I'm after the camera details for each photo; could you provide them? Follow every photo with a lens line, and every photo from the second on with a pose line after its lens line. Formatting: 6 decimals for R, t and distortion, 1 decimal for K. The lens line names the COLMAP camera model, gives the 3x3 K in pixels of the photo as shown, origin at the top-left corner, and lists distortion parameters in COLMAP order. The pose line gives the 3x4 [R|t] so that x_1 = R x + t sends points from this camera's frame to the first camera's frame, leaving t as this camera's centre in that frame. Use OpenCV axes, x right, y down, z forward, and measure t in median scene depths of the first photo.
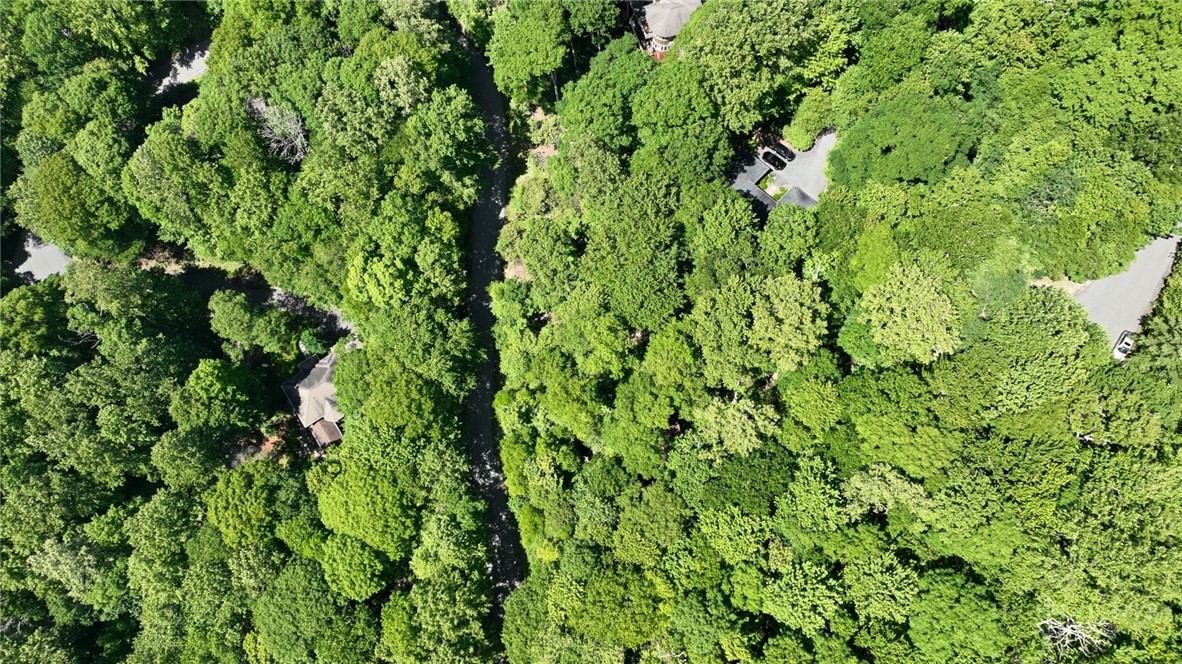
lens RADIAL K [[832.4, 0, 591.0], [0, 832.4, 332.0], [0, 0, 1]] dist [-0.000119, 0.019843]
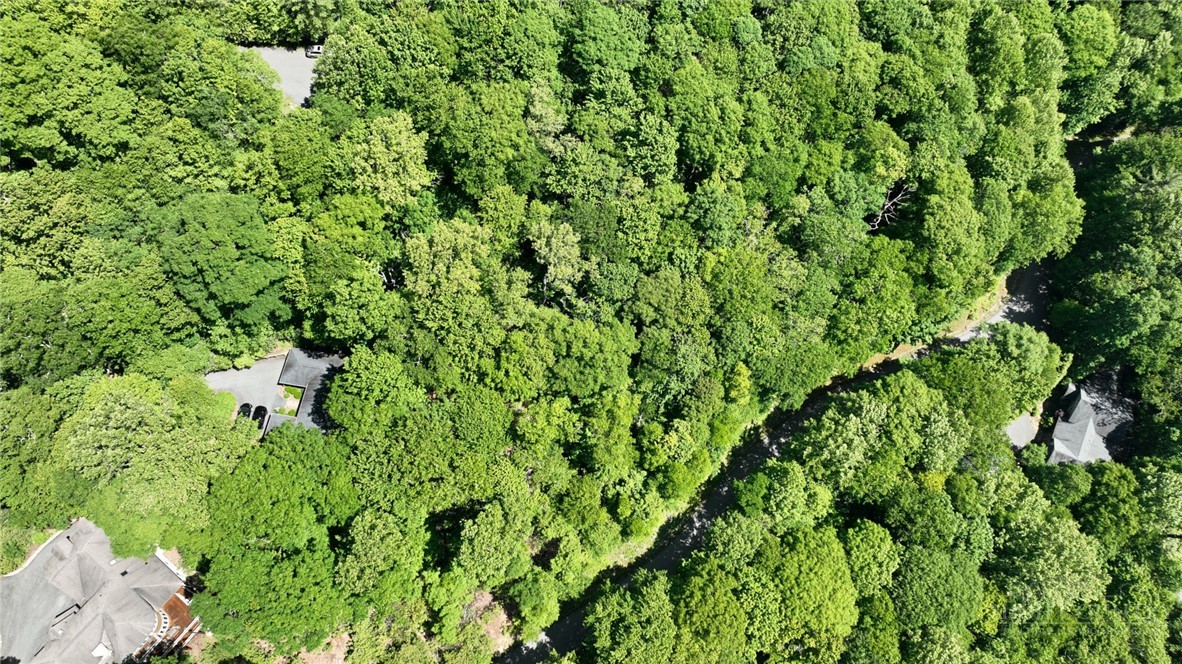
lens RADIAL K [[832.4, 0, 591.0], [0, 832.4, 332.0], [0, 0, 1]] dist [-0.000119, 0.019843]
pose [[-0.555219, -0.758253, 0.341738, -0.235141], [0.805824, -0.388732, 0.446693, -0.301797], [-0.205862, 0.523393, 0.826850, 0.132083]]
